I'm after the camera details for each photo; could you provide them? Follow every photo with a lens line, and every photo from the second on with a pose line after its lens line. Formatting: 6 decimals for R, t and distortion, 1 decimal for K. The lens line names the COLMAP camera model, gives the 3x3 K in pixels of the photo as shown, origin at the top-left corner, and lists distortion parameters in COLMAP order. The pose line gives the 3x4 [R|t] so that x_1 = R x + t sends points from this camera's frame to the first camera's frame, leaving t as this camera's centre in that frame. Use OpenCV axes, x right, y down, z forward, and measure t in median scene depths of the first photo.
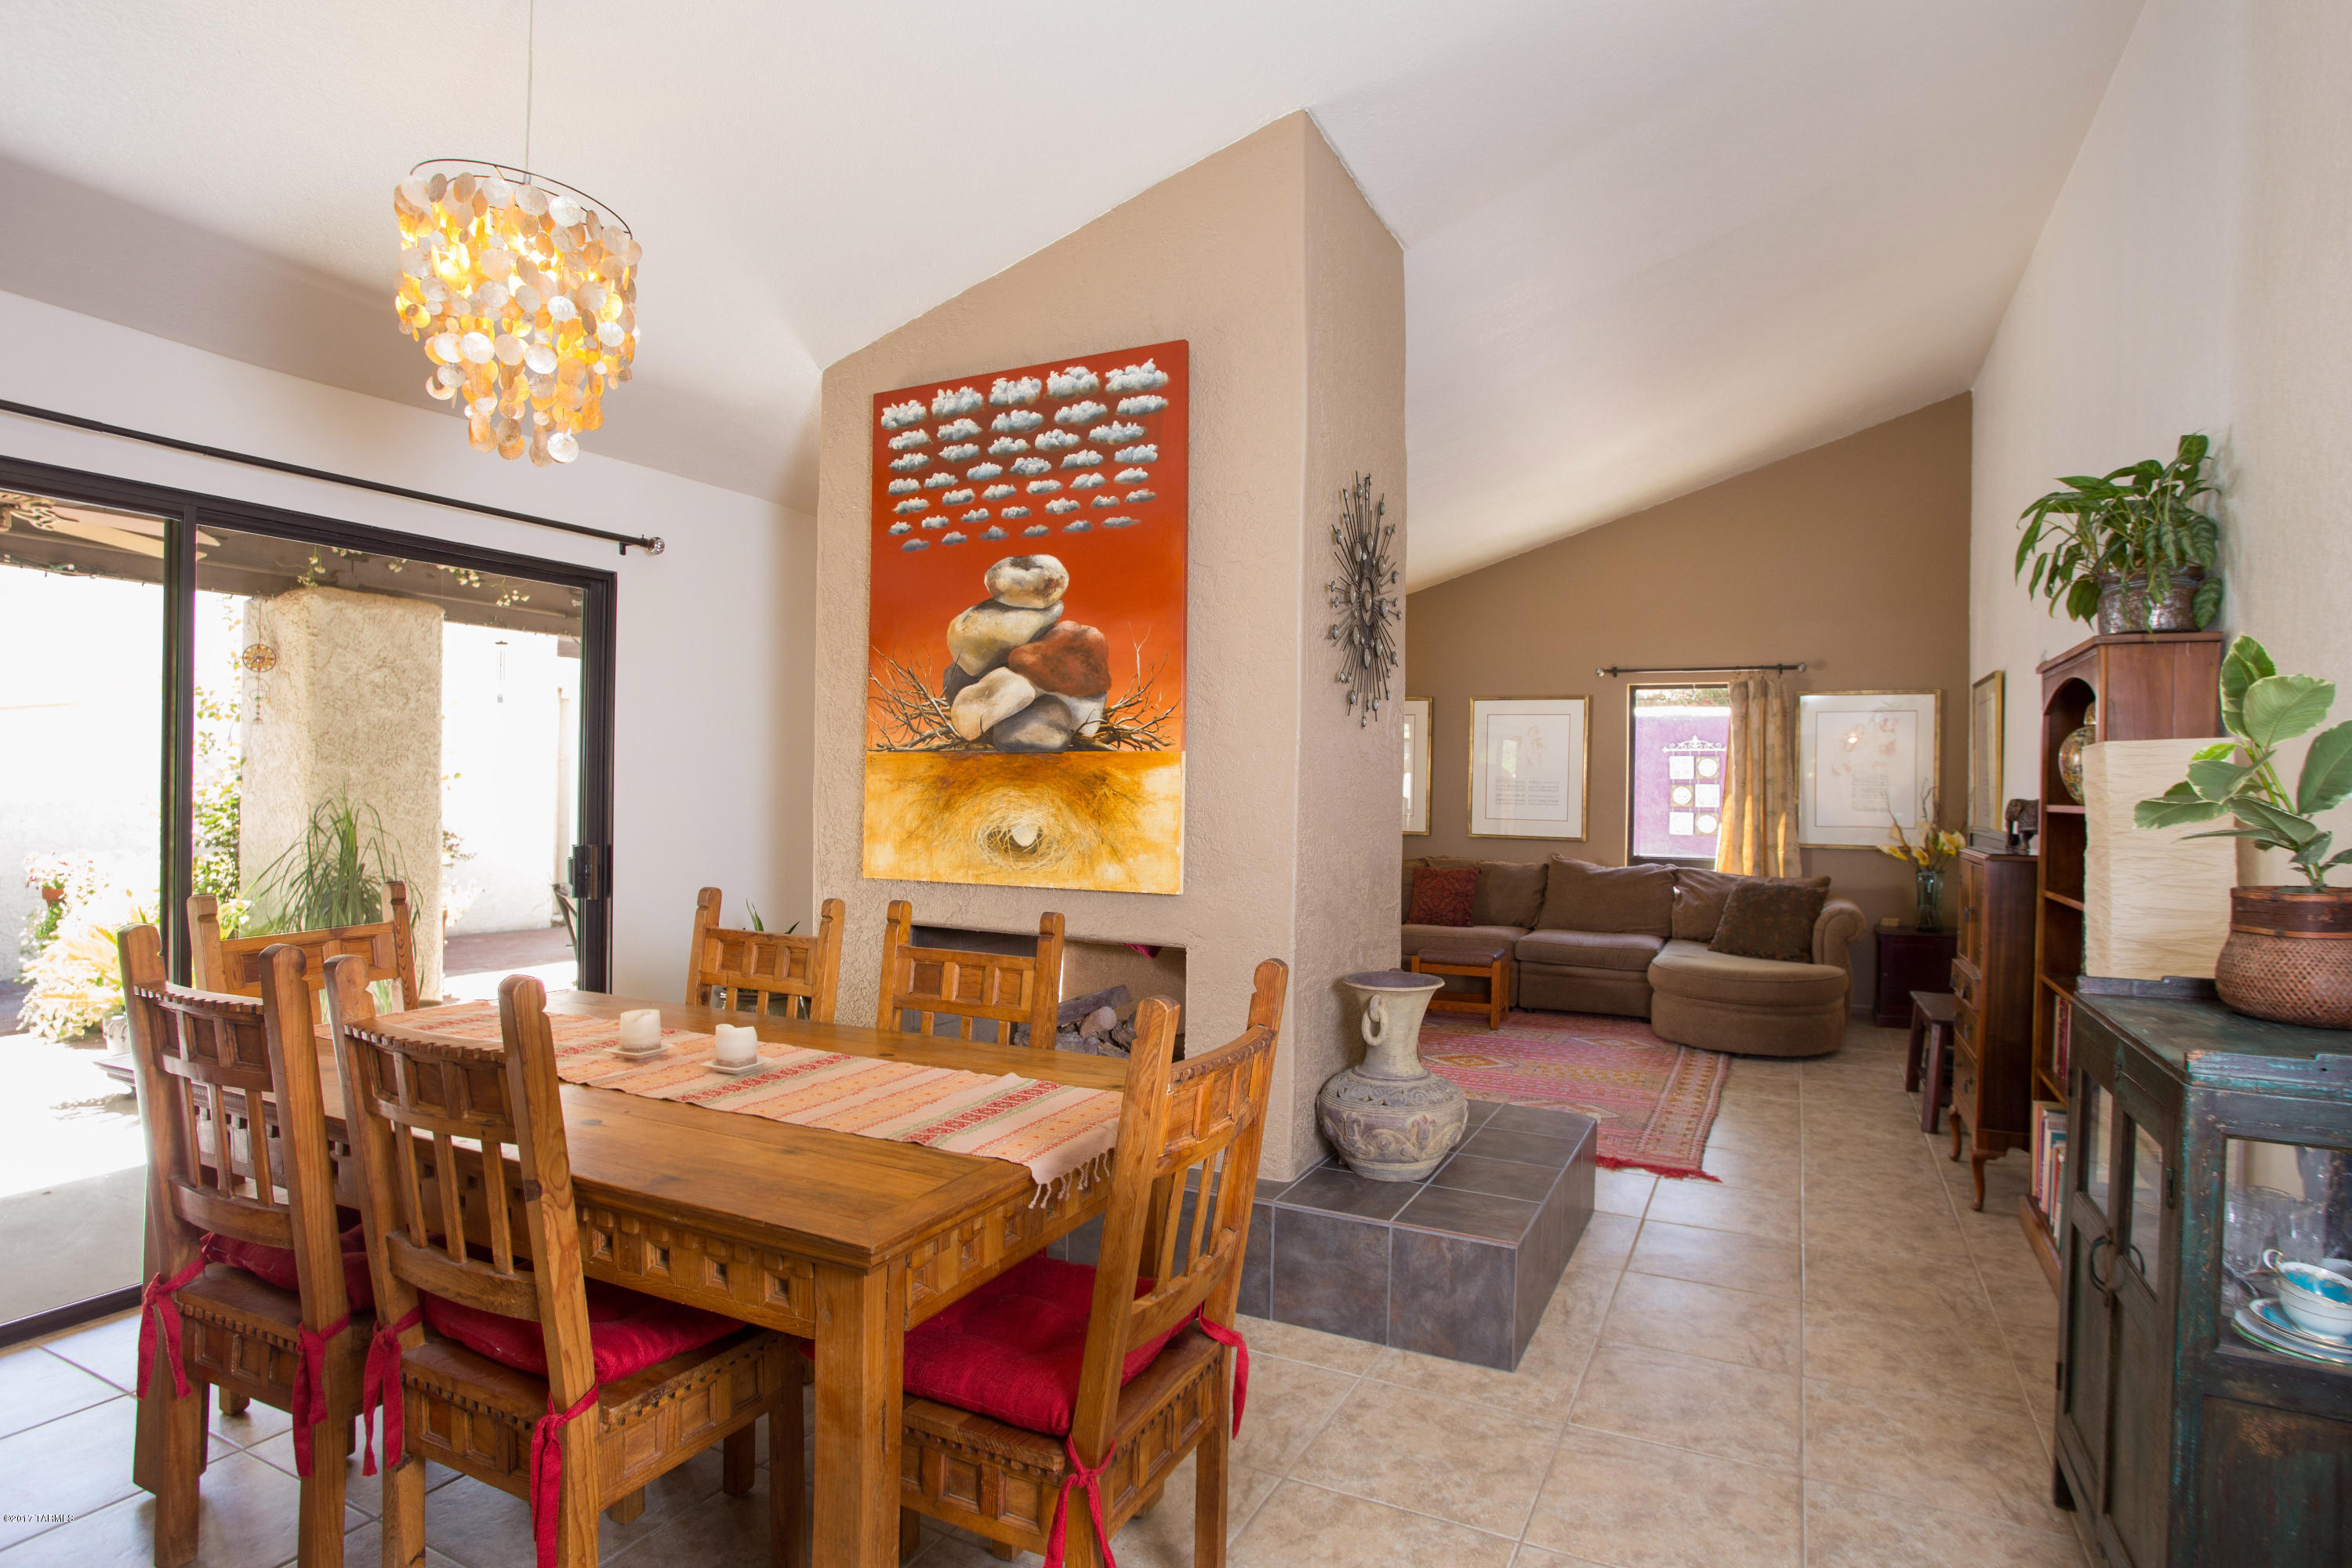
lens RADIAL K [[1202.2, 0, 1201.6], [0, 1202.2, 782.9], [0, 0, 1]] dist [-0.045754, 0.001347]
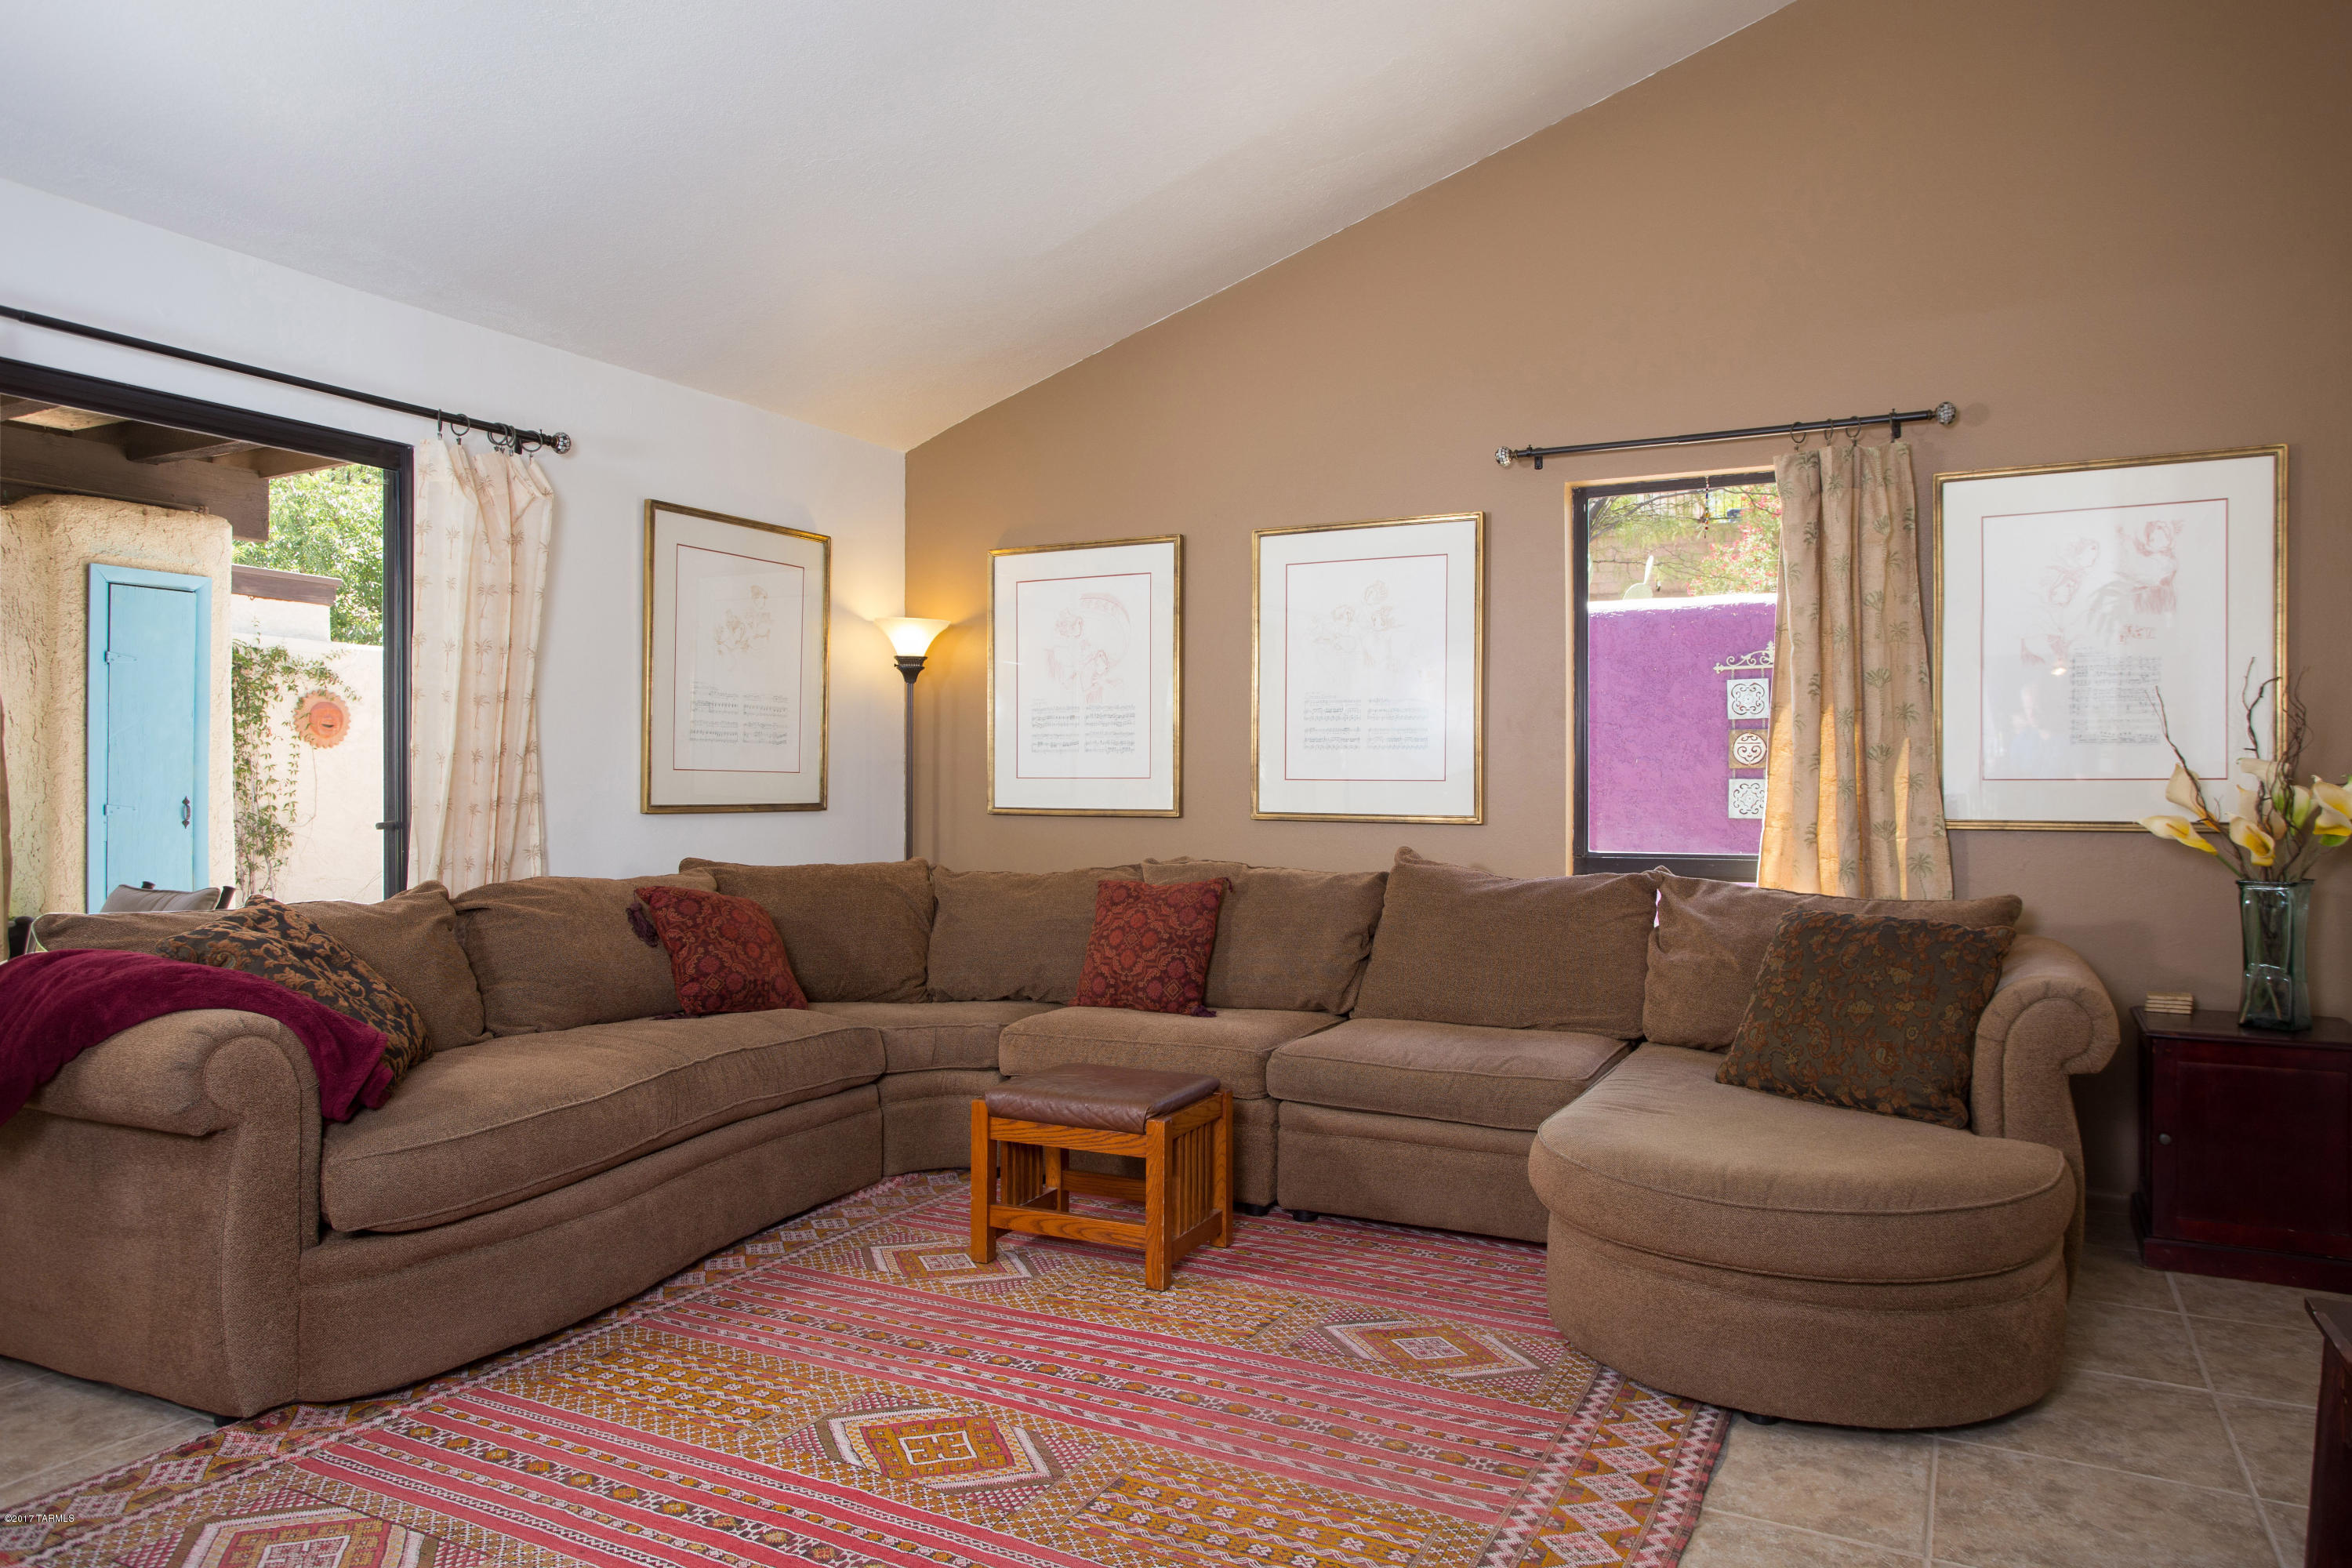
lens RADIAL K [[1490.9, 0, 1181.2], [0, 1490.9, 770.3], [0, 0, 1]] dist [-0.024529, 0.019611]
pose [[0.999383, -0.013977, -0.032220, 0.499357], [0.013809, 0.999890, -0.005422, 0.066144], [0.032292, 0.004974, 0.999466, 0.928393]]
